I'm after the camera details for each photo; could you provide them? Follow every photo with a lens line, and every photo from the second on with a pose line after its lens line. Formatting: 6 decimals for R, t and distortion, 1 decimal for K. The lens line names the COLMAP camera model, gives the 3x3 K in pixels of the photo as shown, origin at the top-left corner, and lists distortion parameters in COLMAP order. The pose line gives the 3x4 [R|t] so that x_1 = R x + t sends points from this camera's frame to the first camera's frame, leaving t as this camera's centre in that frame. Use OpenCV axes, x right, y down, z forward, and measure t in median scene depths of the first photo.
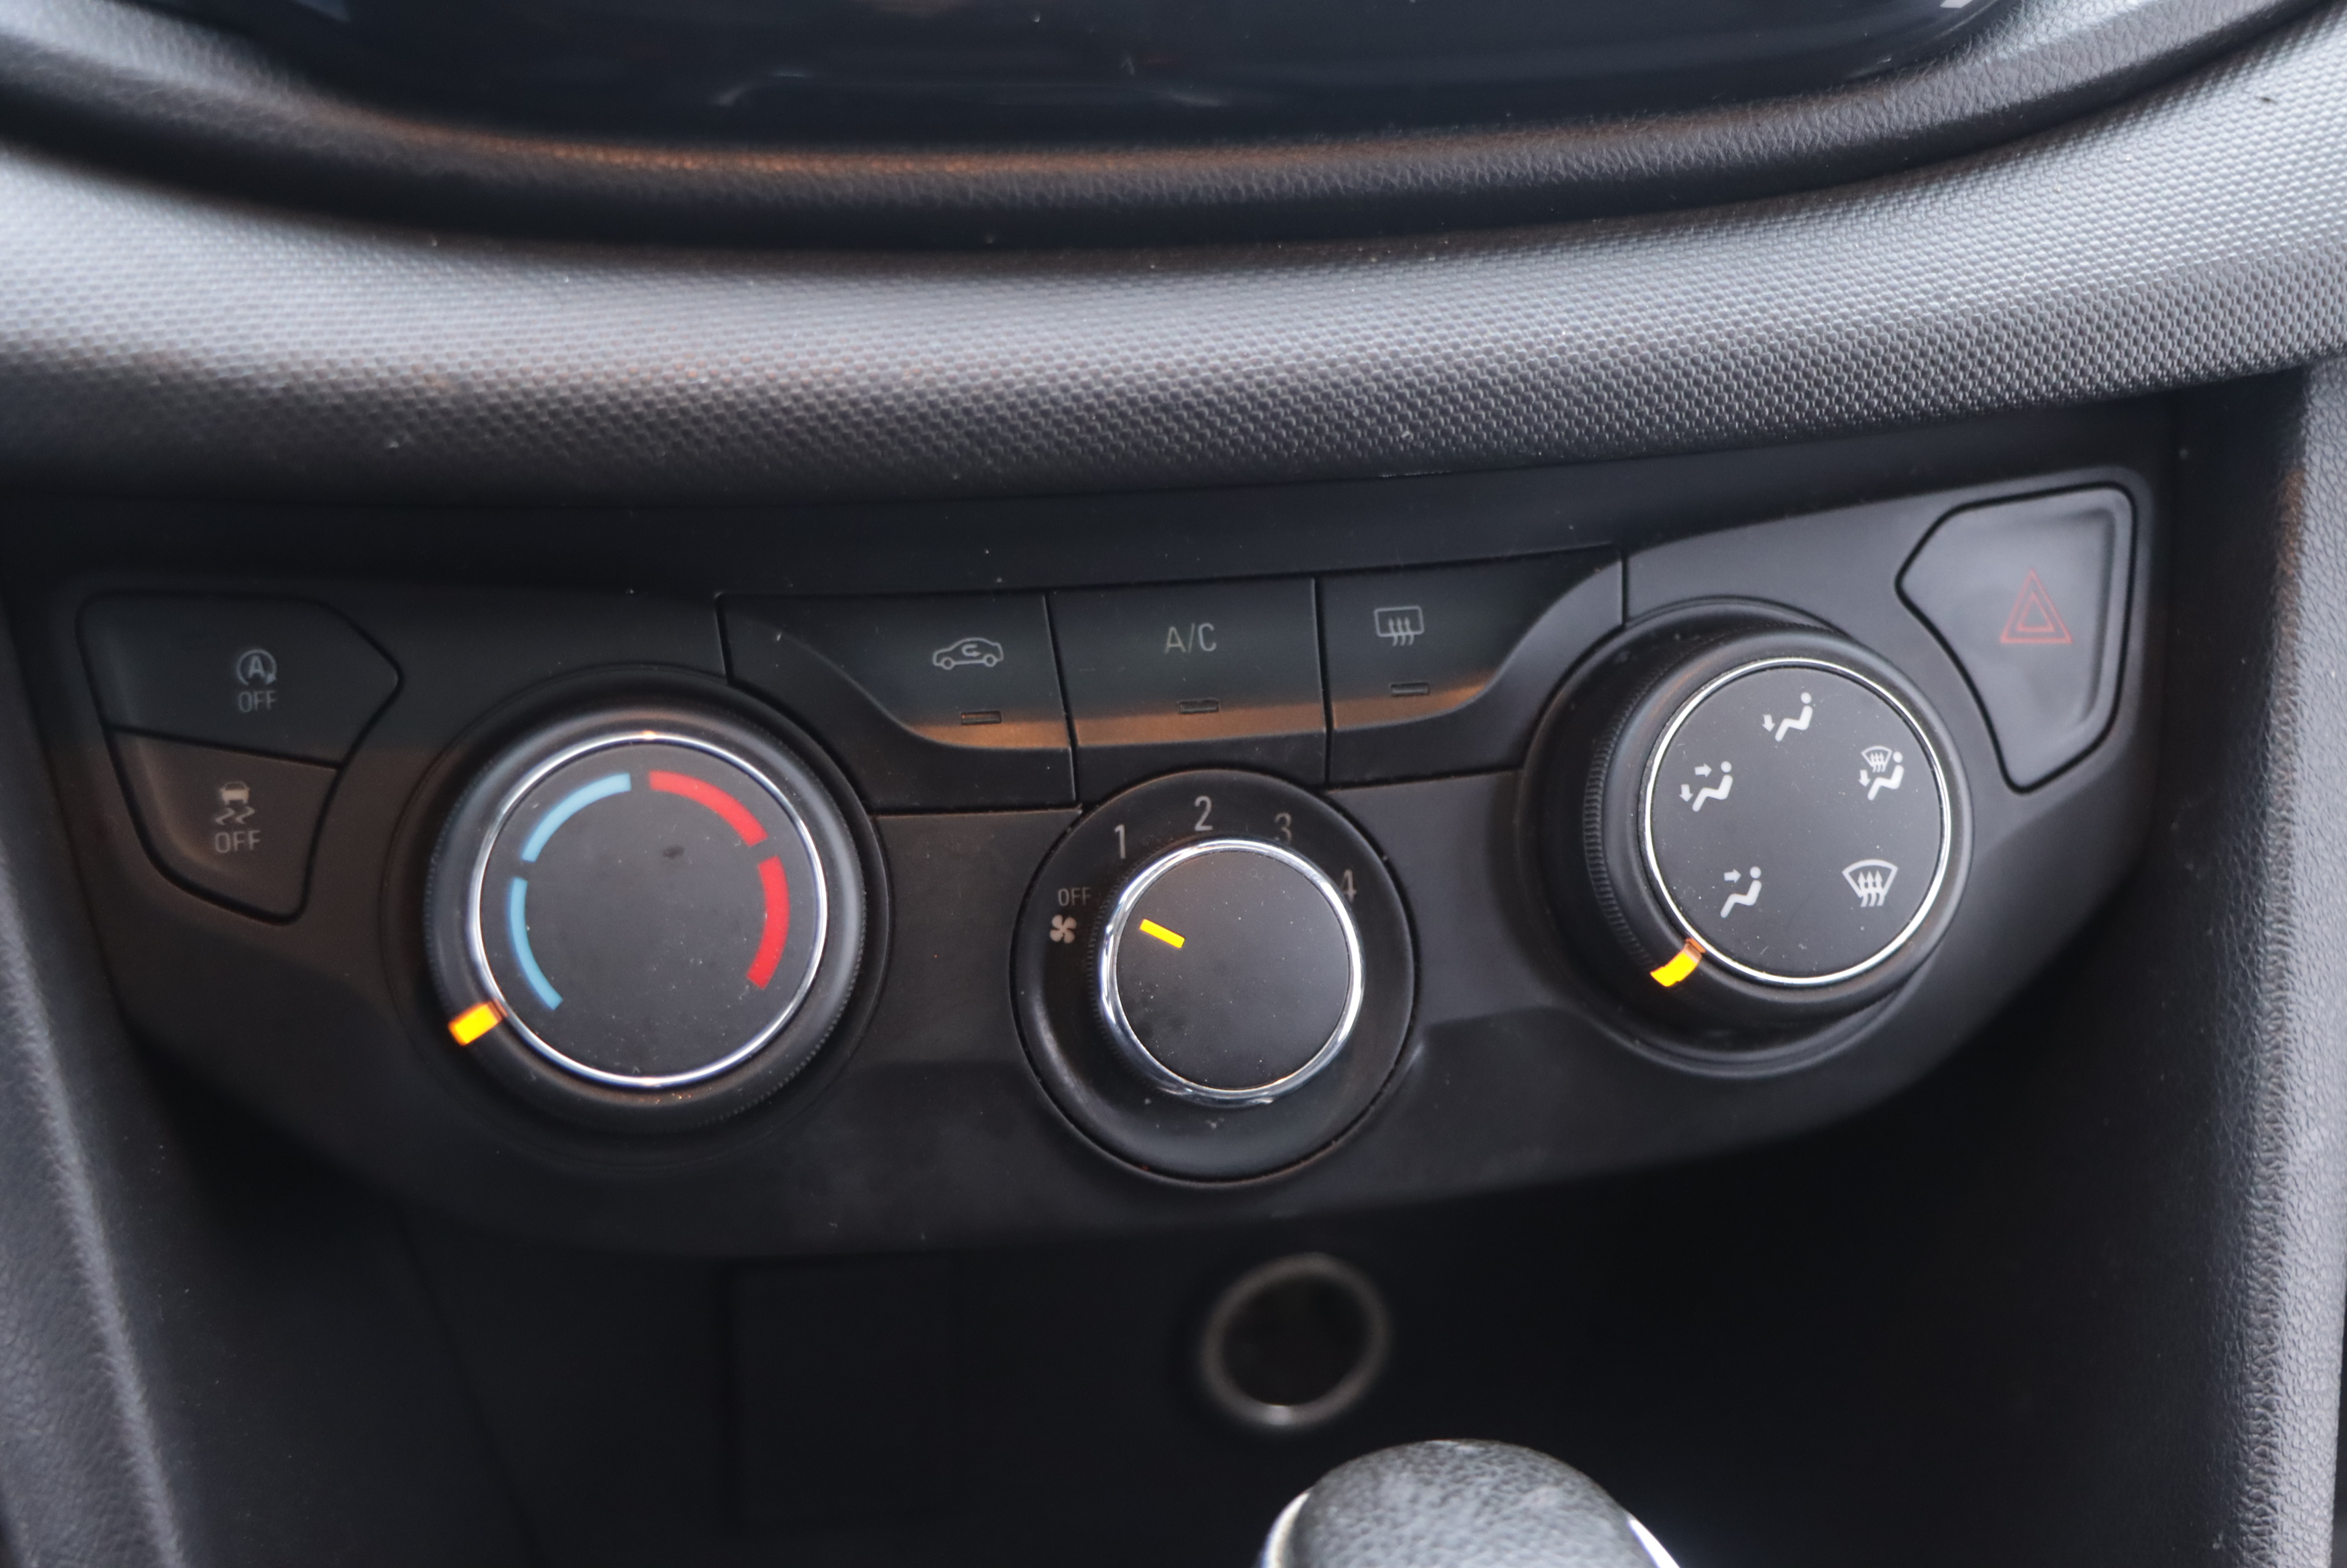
lens RADIAL K [[3356.1, 0, 1173.5], [0, 3356.1, 784.0], [0, 0, 1]] dist [-0.079590, 0.231482]
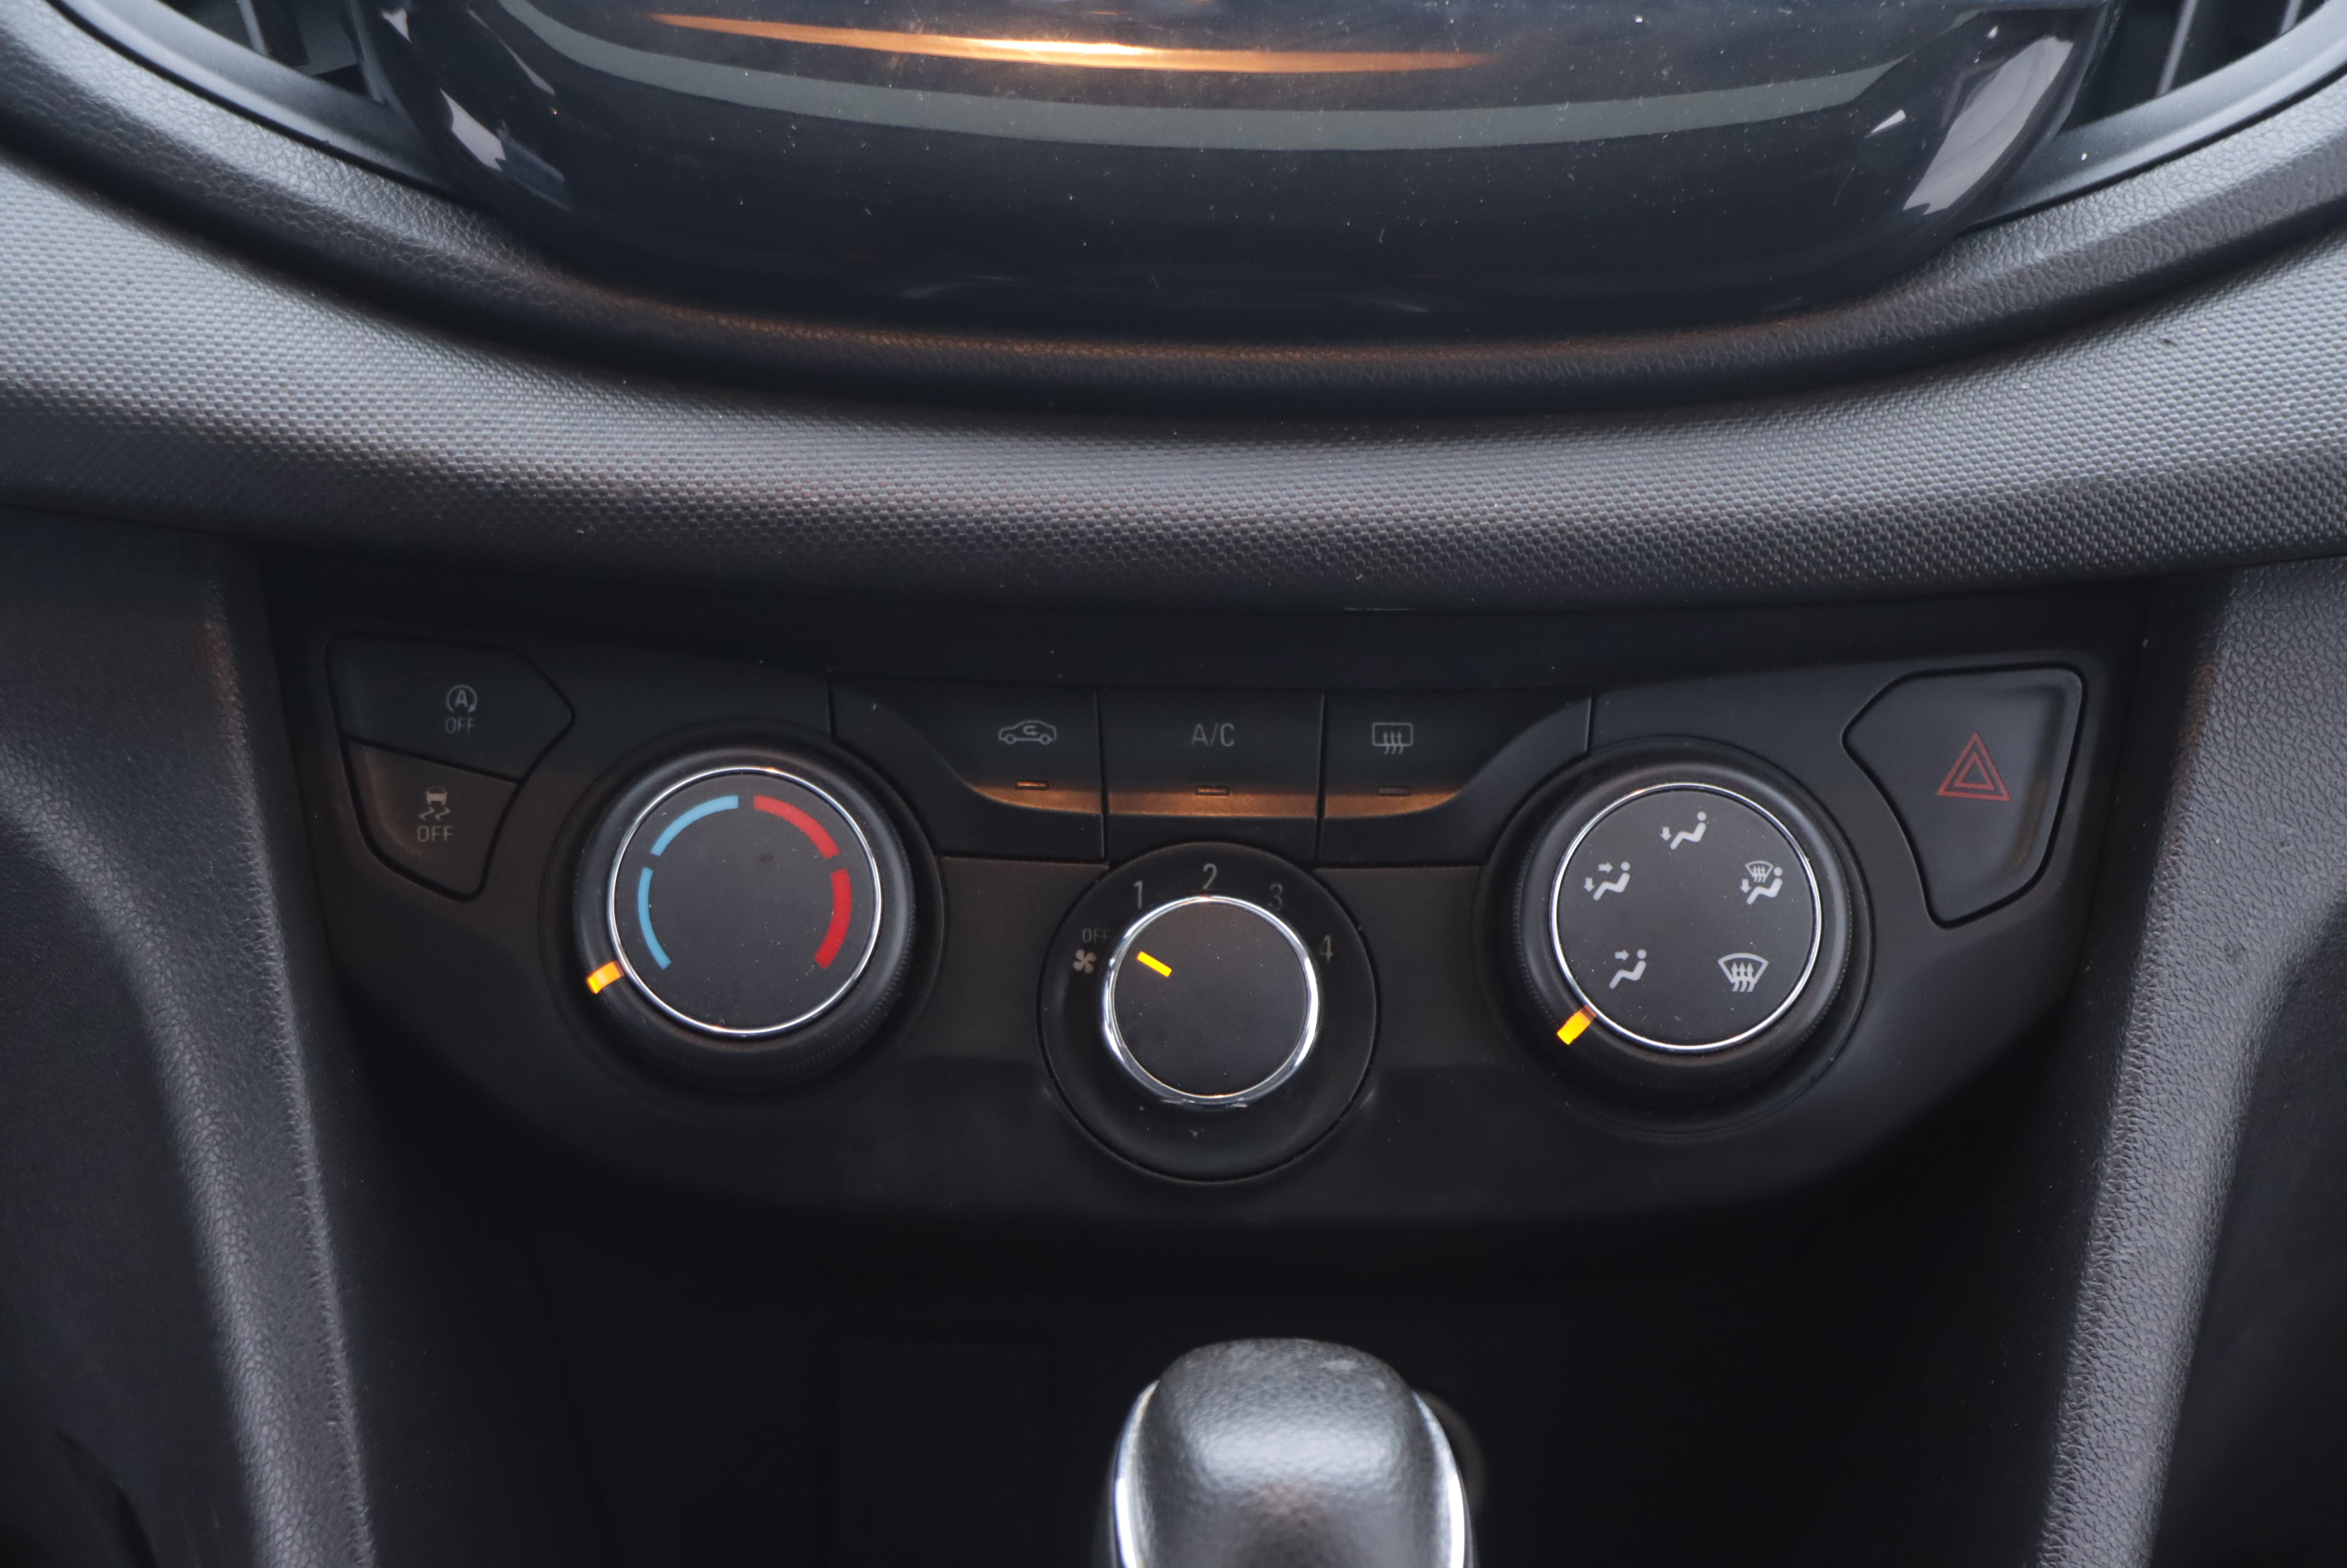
lens RADIAL K [[7988.3, 0, 1173.5], [0, 7988.3, 784.0], [0, 0, 1]] dist [0.522801, 1.873354]
pose [[0.983631, 0.070683, -0.165755, 0.488049], [-0.083624, 0.993862, -0.072428, 0.191462], [0.159619, 0.085103, 0.983504, -1.910138]]
